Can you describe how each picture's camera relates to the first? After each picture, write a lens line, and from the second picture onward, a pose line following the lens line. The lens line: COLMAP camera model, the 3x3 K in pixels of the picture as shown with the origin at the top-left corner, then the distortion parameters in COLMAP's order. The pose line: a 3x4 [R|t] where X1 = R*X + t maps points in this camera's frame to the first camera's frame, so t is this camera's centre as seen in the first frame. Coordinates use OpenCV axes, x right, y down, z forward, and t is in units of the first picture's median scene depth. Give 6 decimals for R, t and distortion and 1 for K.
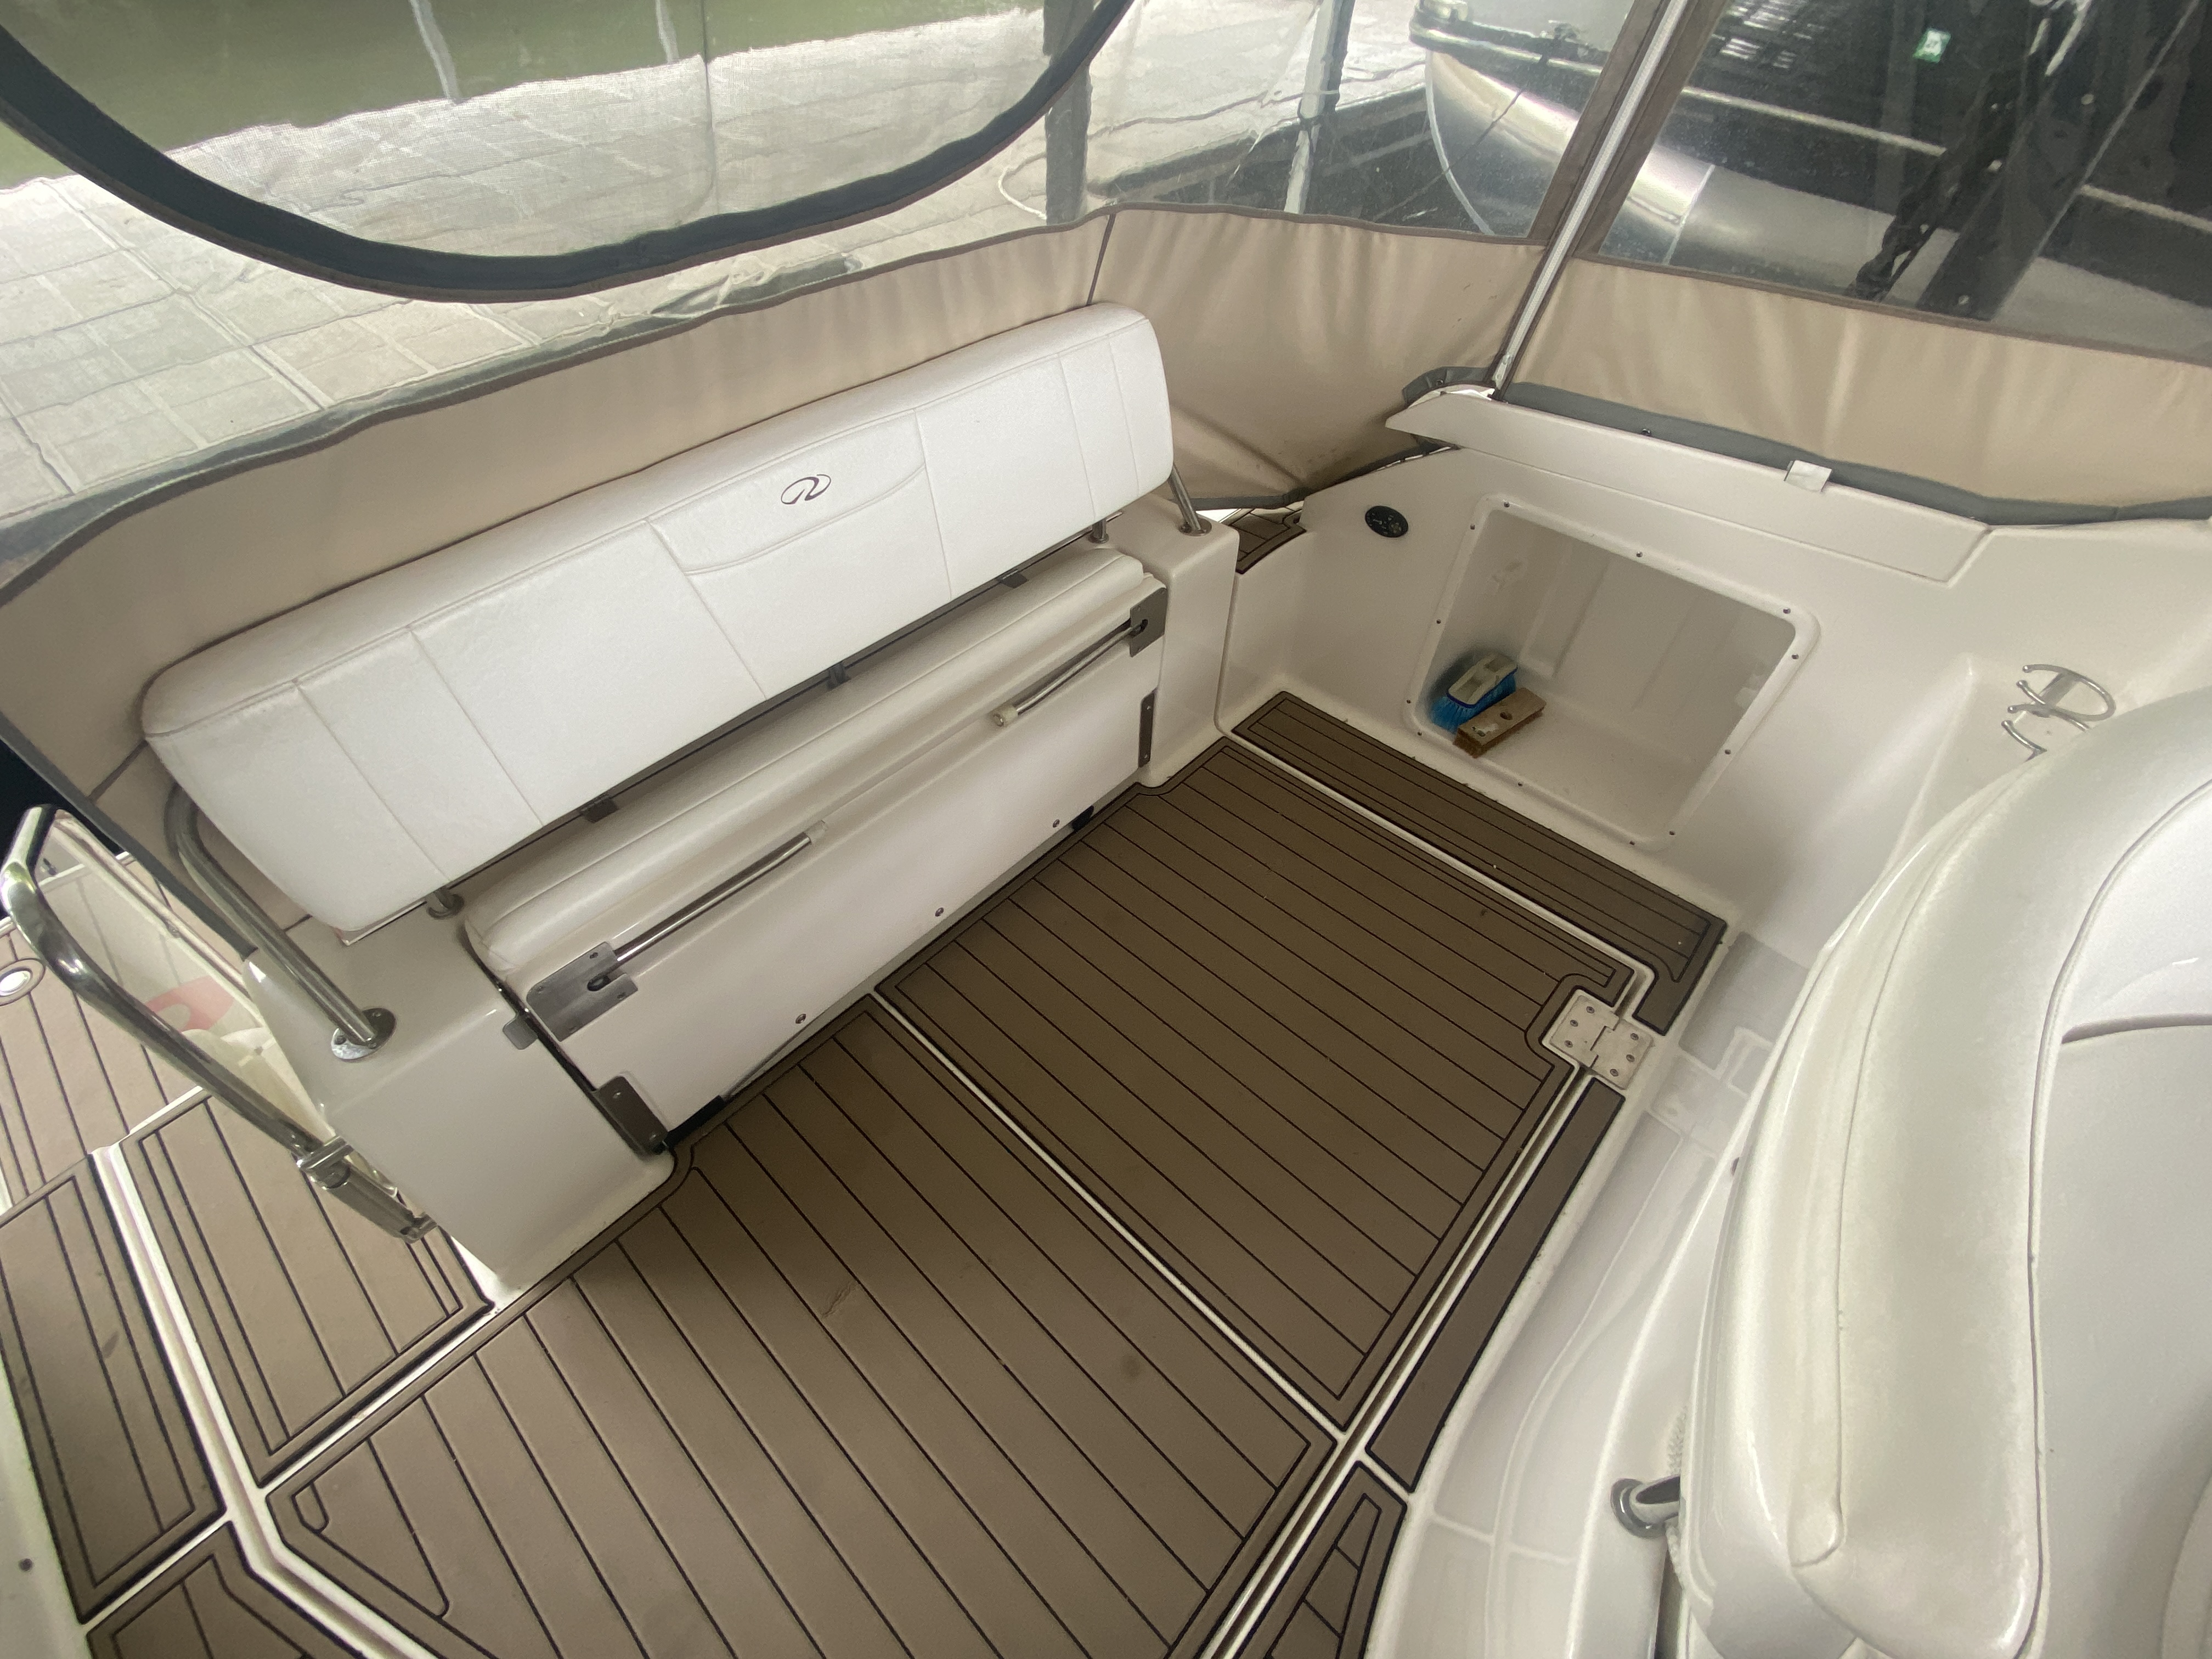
lens RADIAL K [[920.1, 0, 1106.0], [0, 920.1, 829.5], [0, 0, 1]] dist [0.010159, -0.015797]
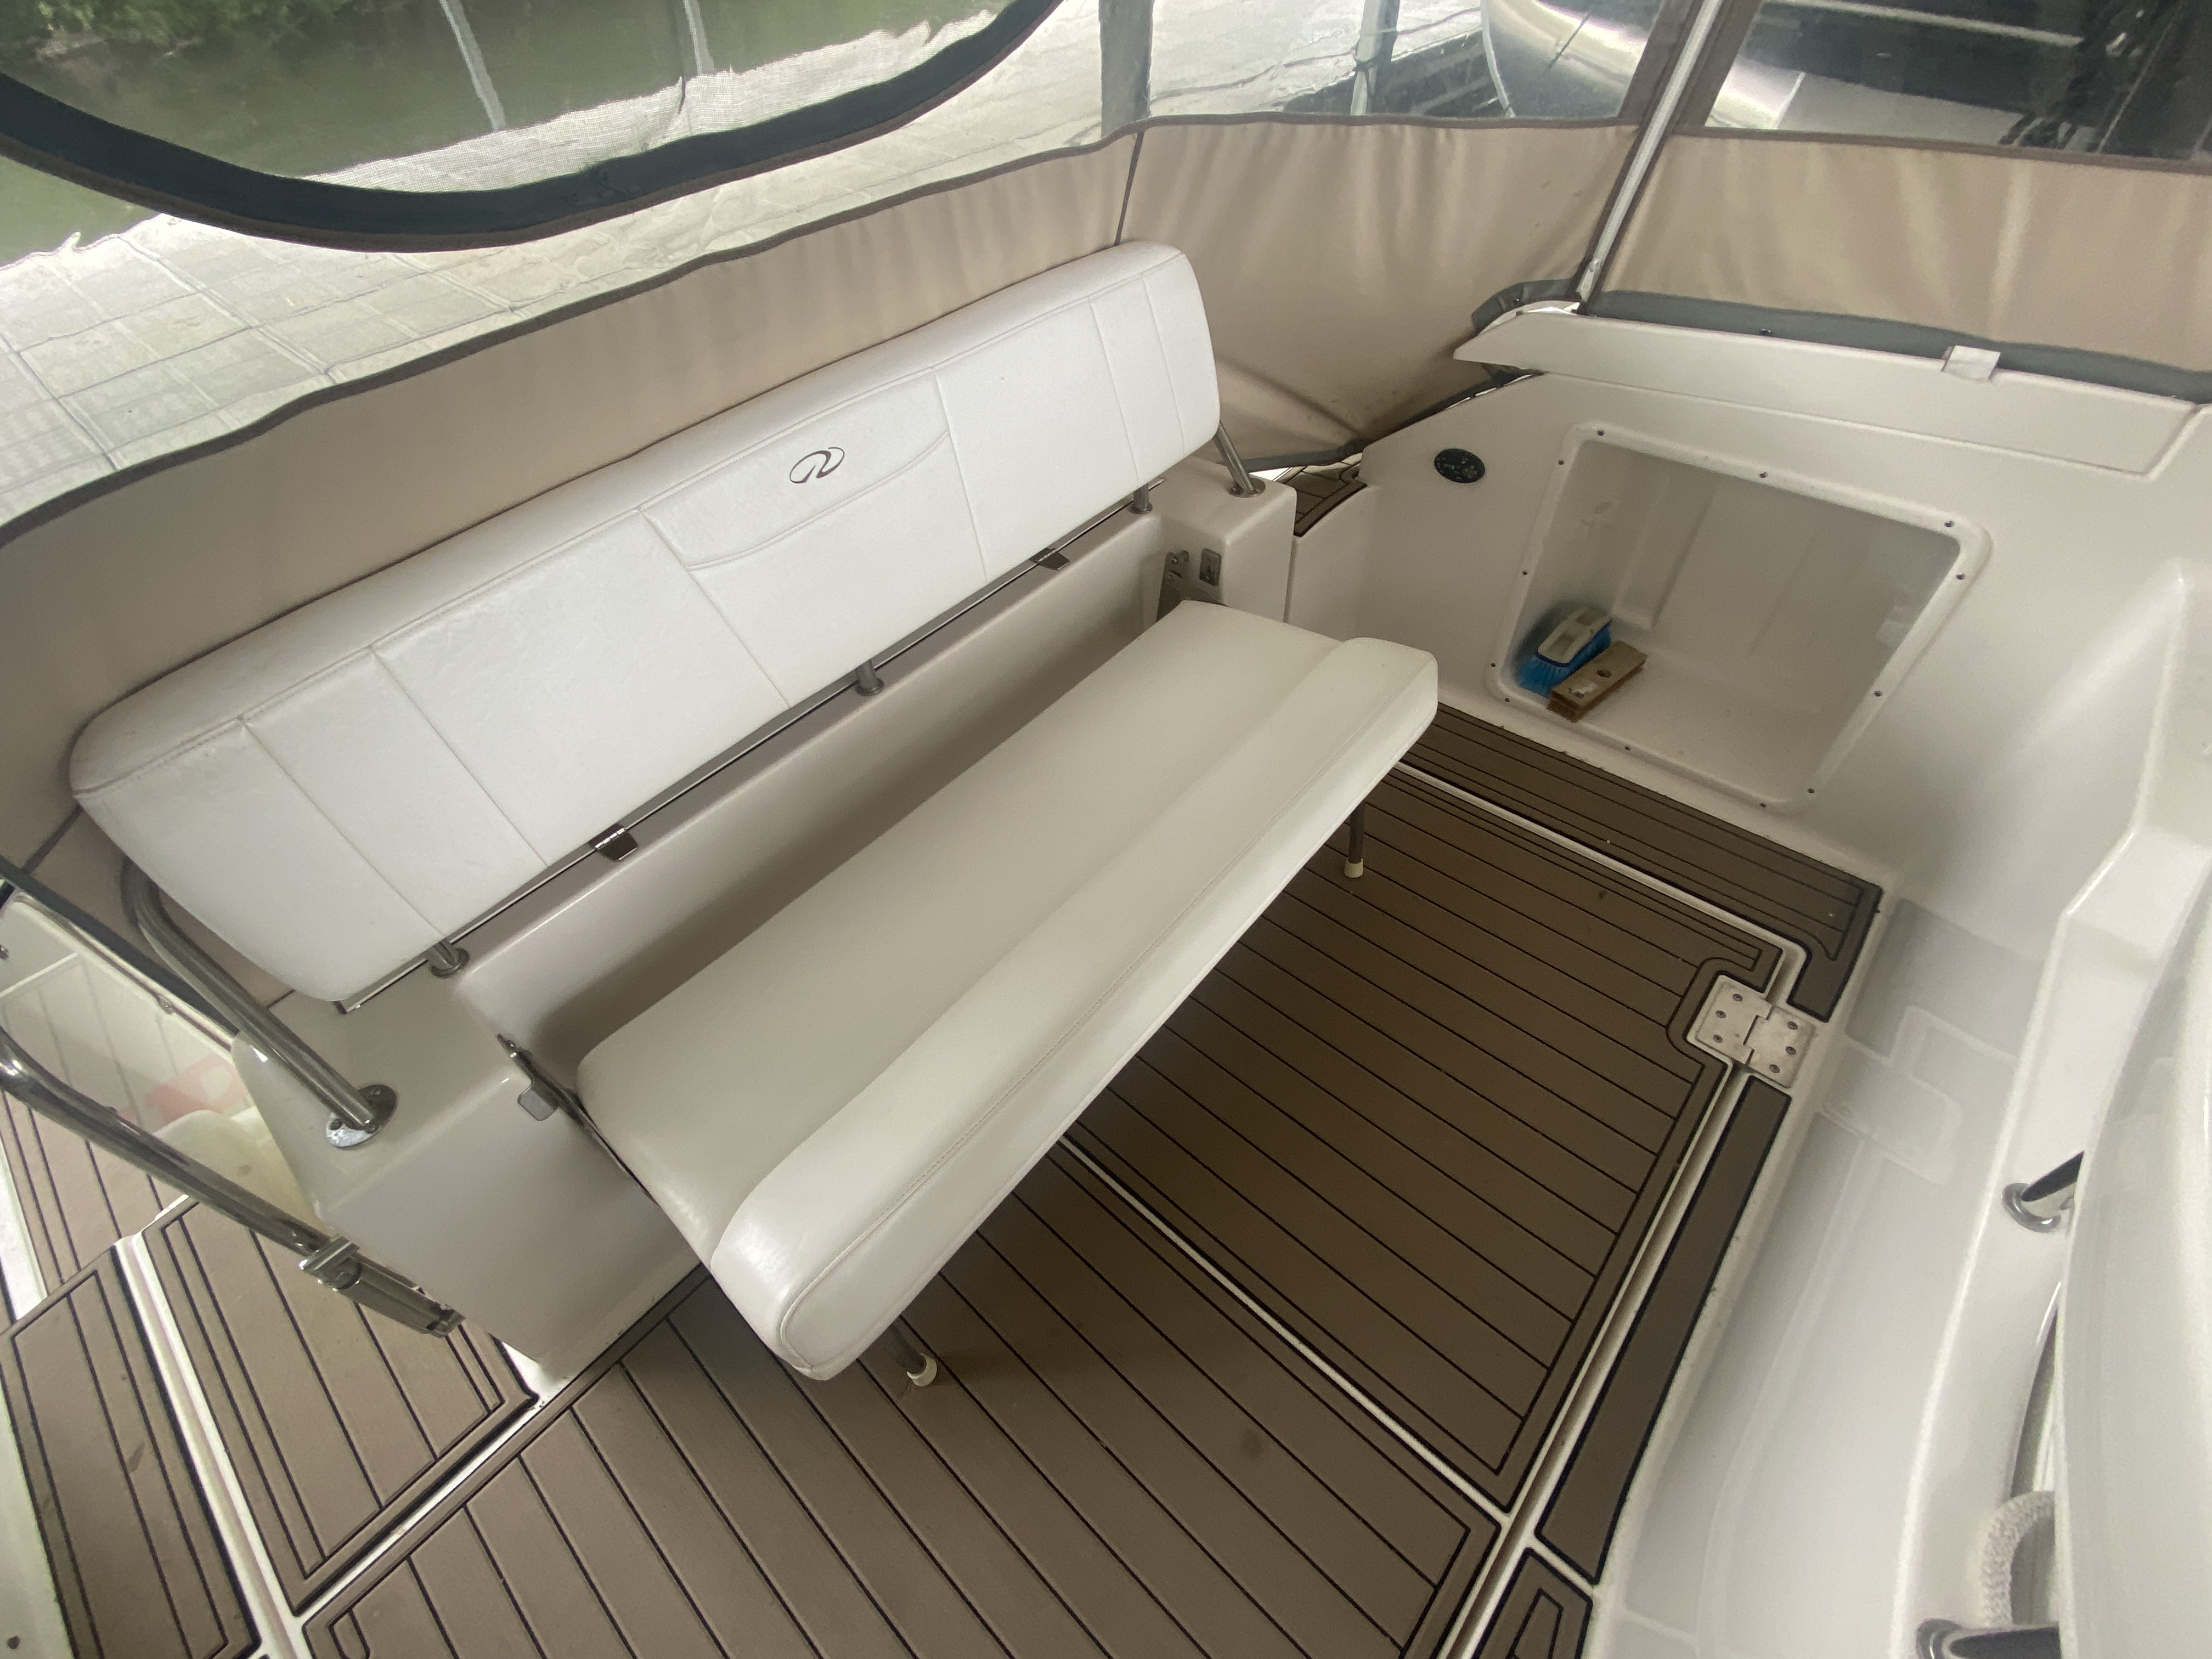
lens RADIAL K [[933.1, 0, 1106.0], [0, 933.1, 829.5], [0, 0, 1]] dist [-0.000240, -0.011466]
pose [[0.996819, -0.064936, -0.046213, -0.027764], [0.064977, 0.997887, -0.000605, -0.003157], [0.046155, -0.002400, 0.998931, 0.106063]]
